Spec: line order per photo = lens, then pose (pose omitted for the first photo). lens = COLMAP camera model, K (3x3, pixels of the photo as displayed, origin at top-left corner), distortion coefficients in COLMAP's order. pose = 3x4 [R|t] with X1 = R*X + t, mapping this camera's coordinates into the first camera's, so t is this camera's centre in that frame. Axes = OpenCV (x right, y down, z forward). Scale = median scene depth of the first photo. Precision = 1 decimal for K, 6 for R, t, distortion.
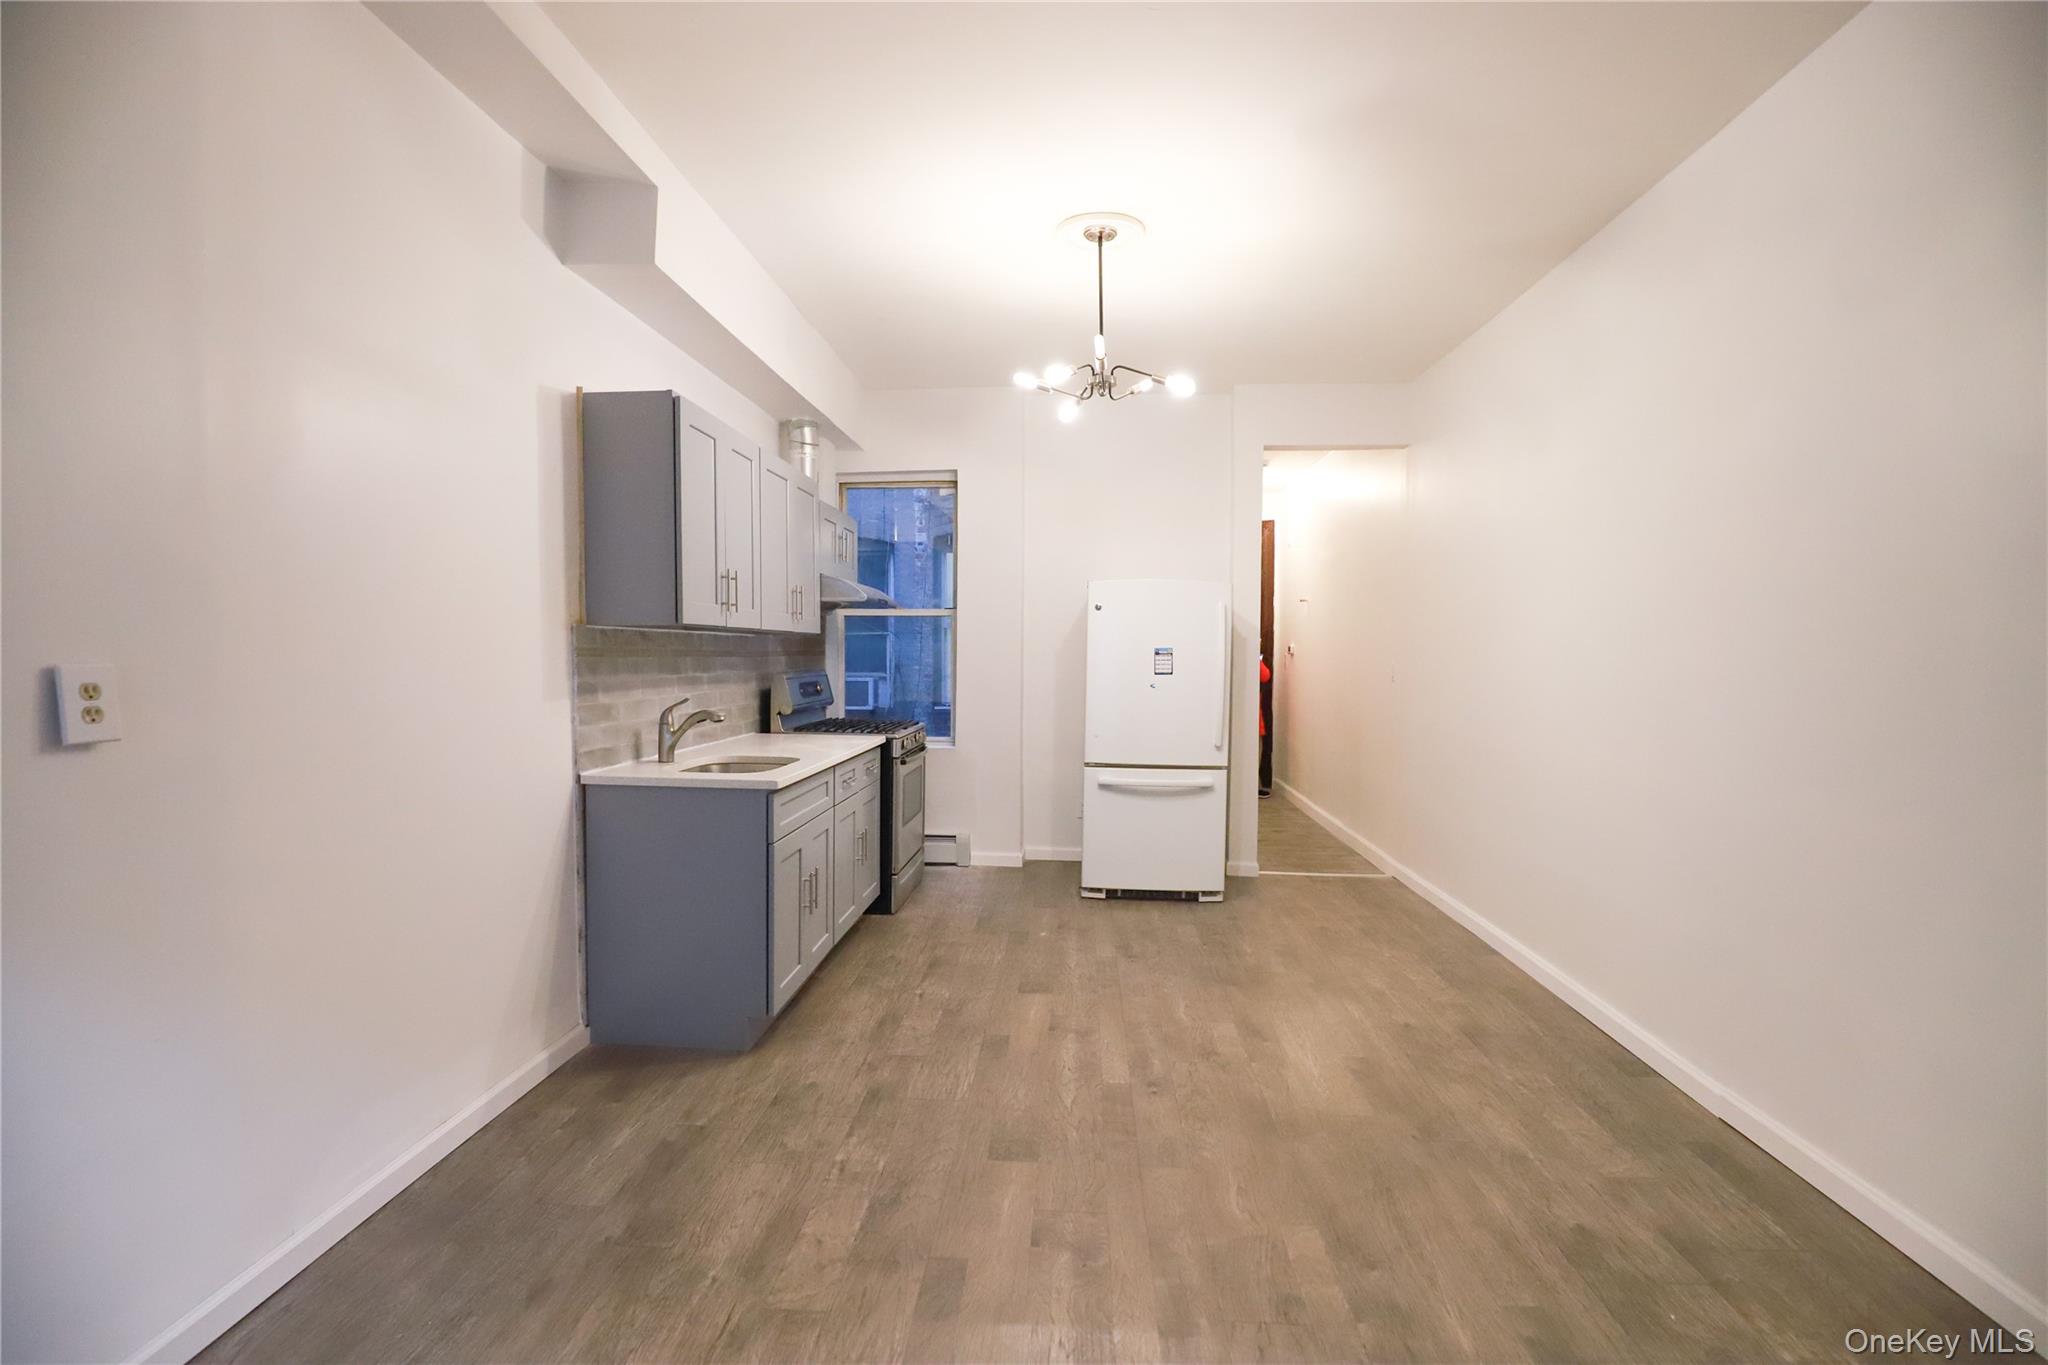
lens RADIAL K [[939.2, 0, 1024.0], [0, 939.2, 682.5], [0, 0, 1]] dist [-0.037967, 0.006953]
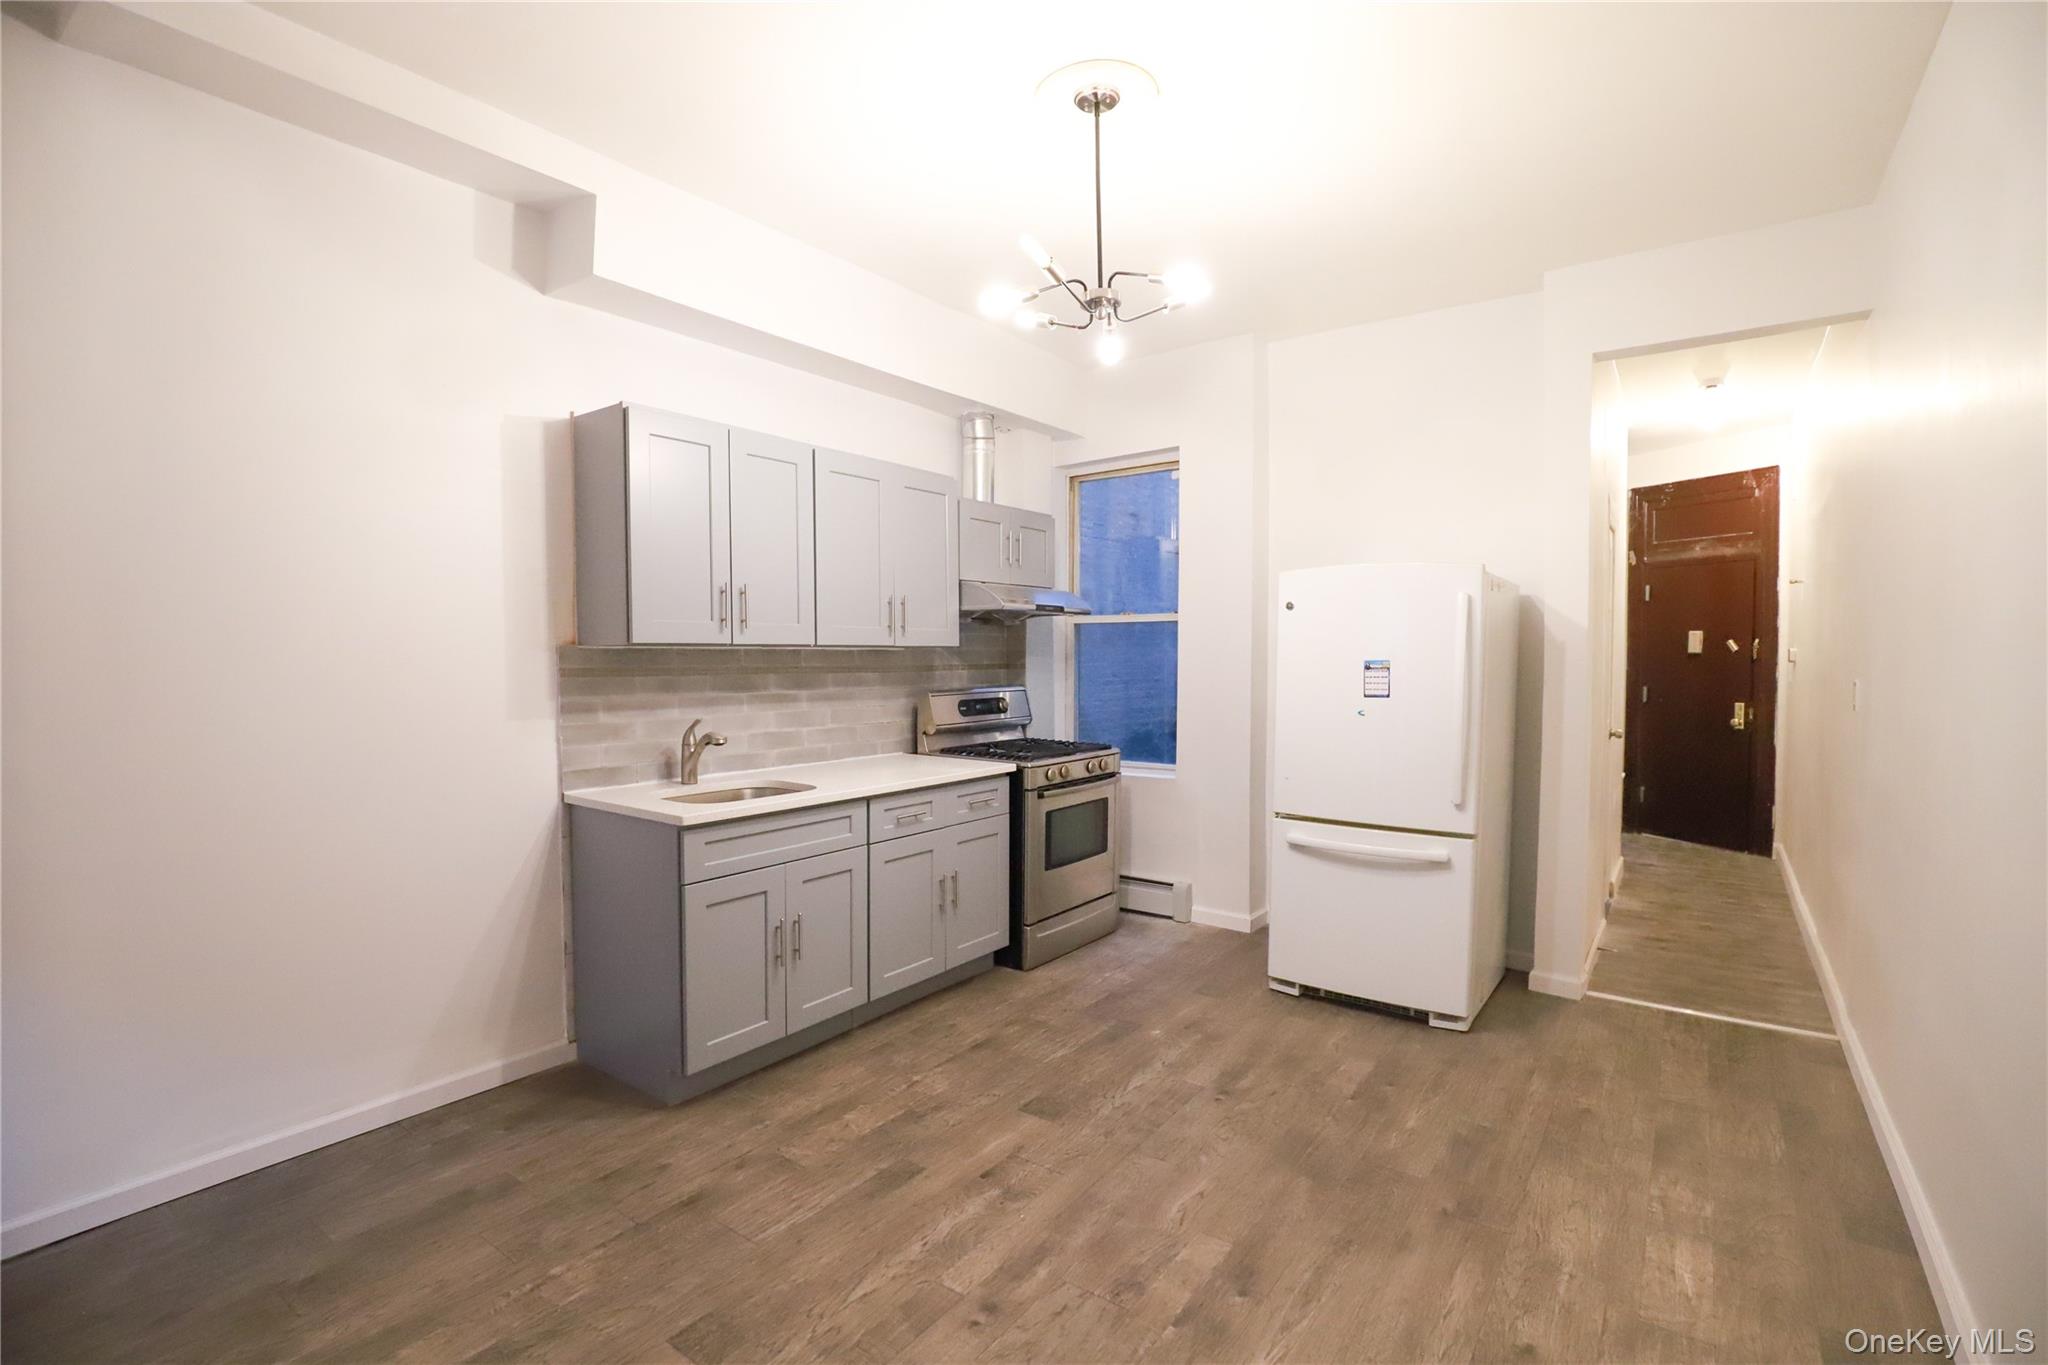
lens RADIAL K [[939.2, 0, 1024.0], [0, 939.2, 682.5], [0, 0, 1]] dist [-0.037967, 0.006953]
pose [[0.840395, 0.008934, -0.541901, 0.362247], [-0.010845, 0.999941, -0.000334, -0.019893], [0.541866, 0.006157, 0.840442, 0.306147]]
